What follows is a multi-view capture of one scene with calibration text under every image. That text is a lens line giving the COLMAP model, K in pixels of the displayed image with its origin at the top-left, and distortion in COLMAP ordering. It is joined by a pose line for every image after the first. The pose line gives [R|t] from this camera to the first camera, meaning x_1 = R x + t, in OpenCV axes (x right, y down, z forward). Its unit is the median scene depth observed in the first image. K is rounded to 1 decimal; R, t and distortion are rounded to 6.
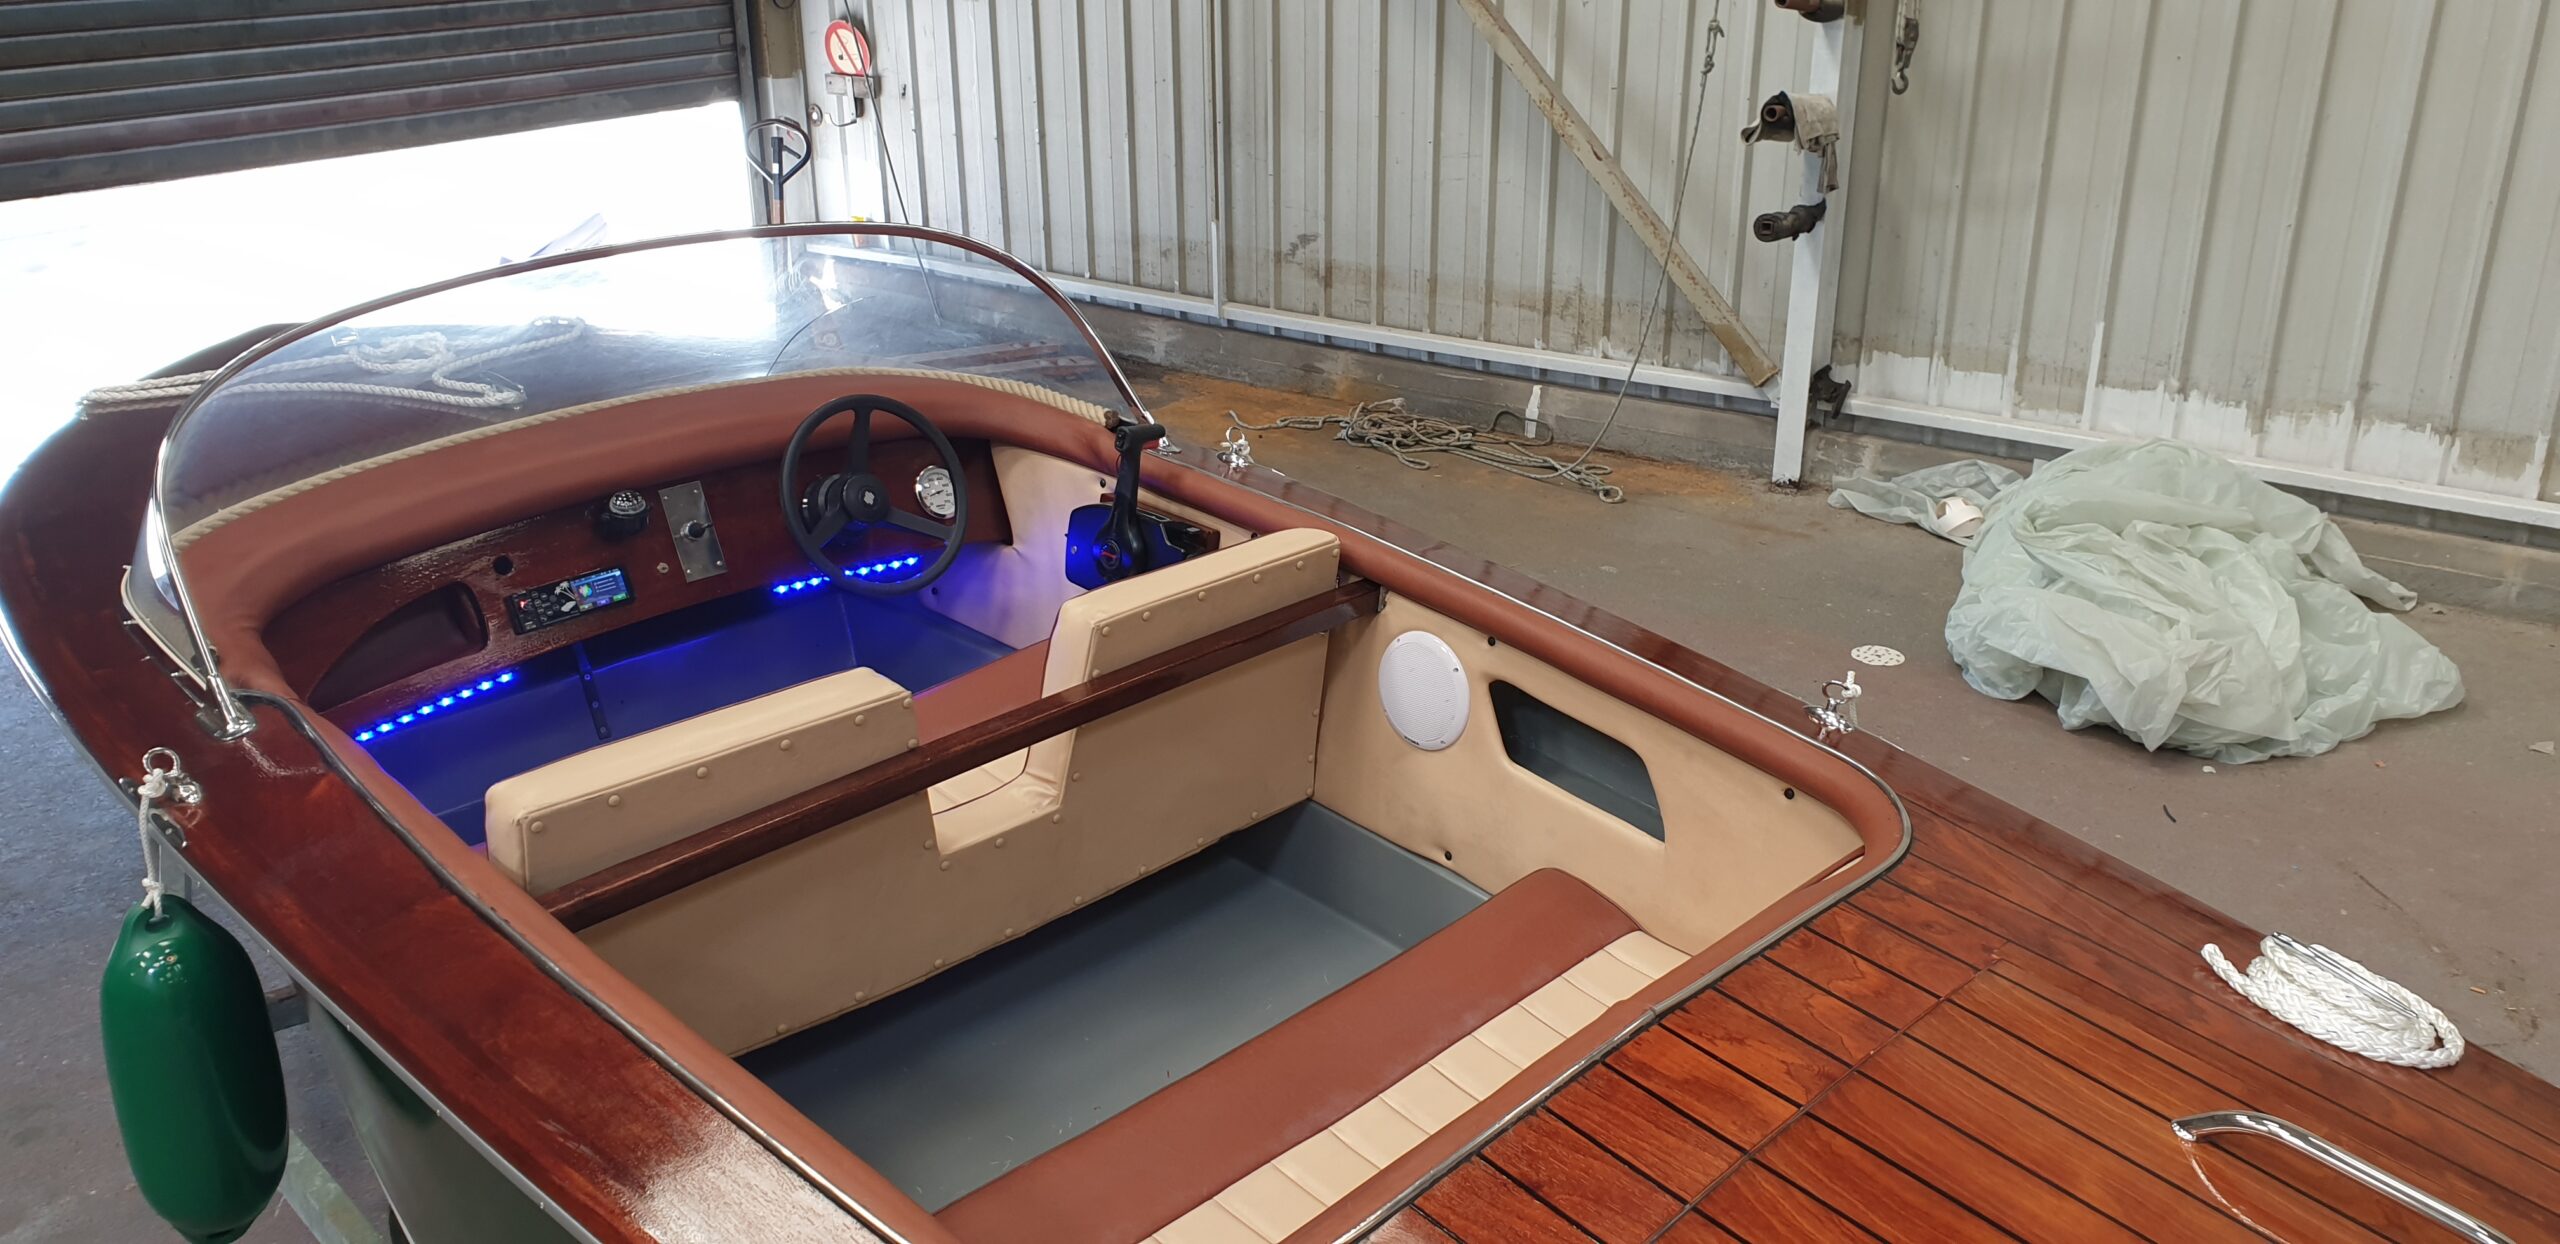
lens RADIAL K [[1883.6, 0, 1335.8], [0, 1883.6, 621.1], [0, 0, 1]] dist [-0.000191, -0.002875]
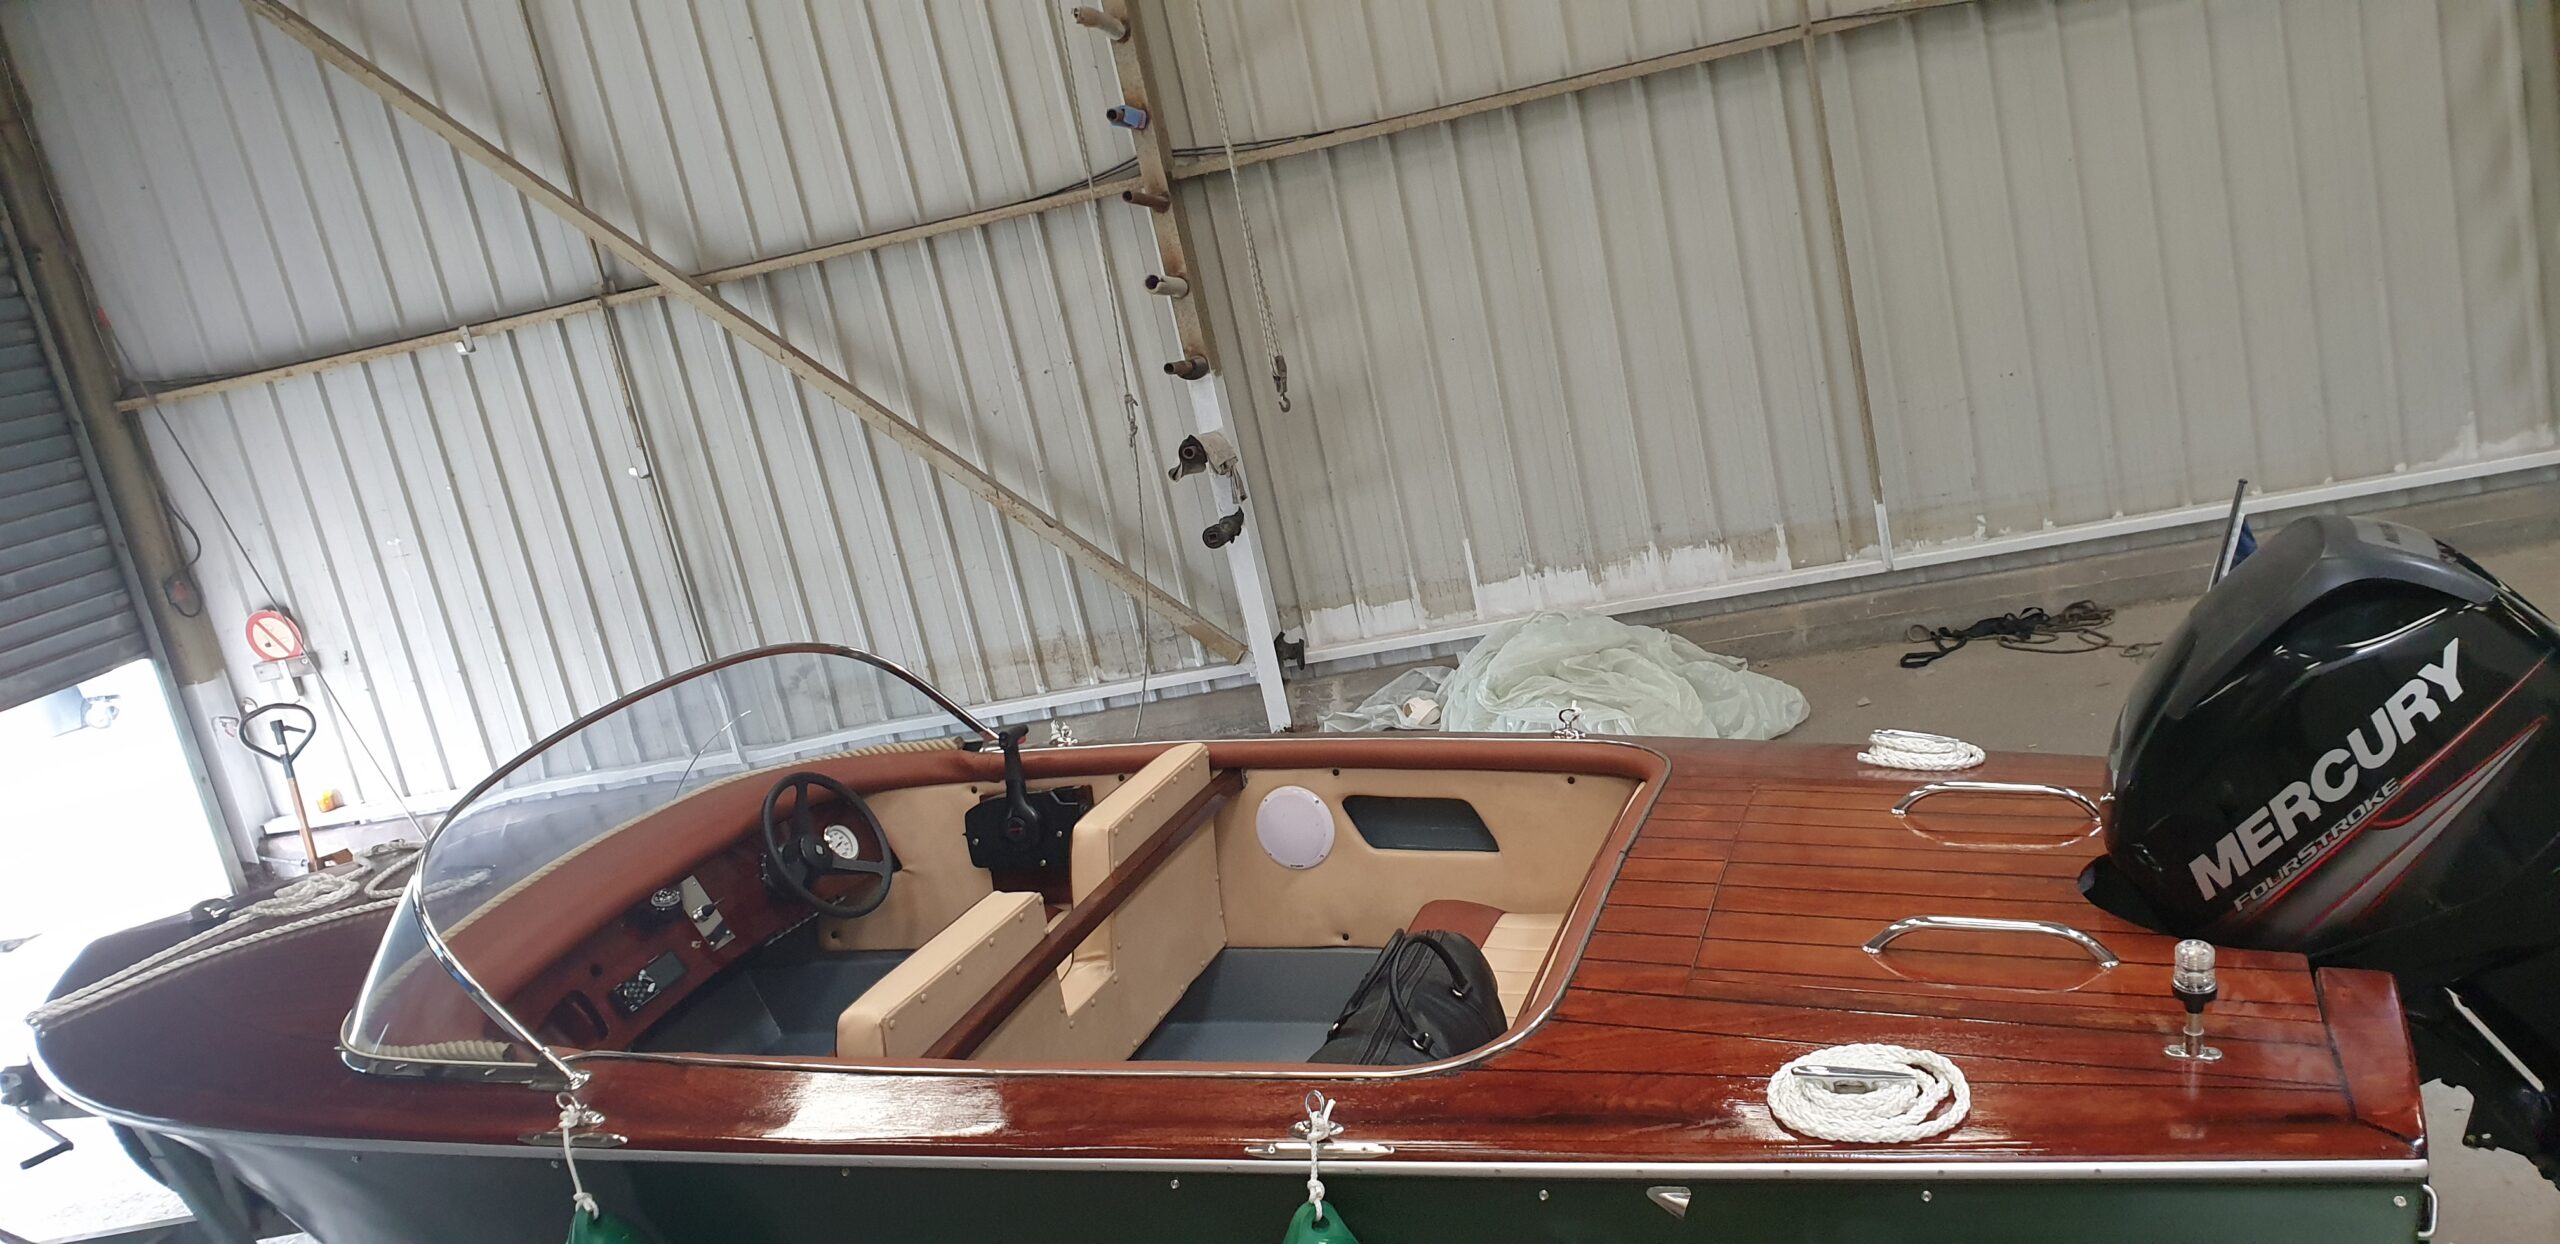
lens RADIAL K [[1731.2, 0, 1349.2], [0, 1731.2, 609.4], [0, 0, 1]] dist [0.002883, -0.002016]
pose [[0.895785, -0.280665, 0.344669, -0.093293], [0.343449, 0.929288, -0.135892, 0.021951], [-0.282157, 0.240107, 0.928836, -0.079194]]
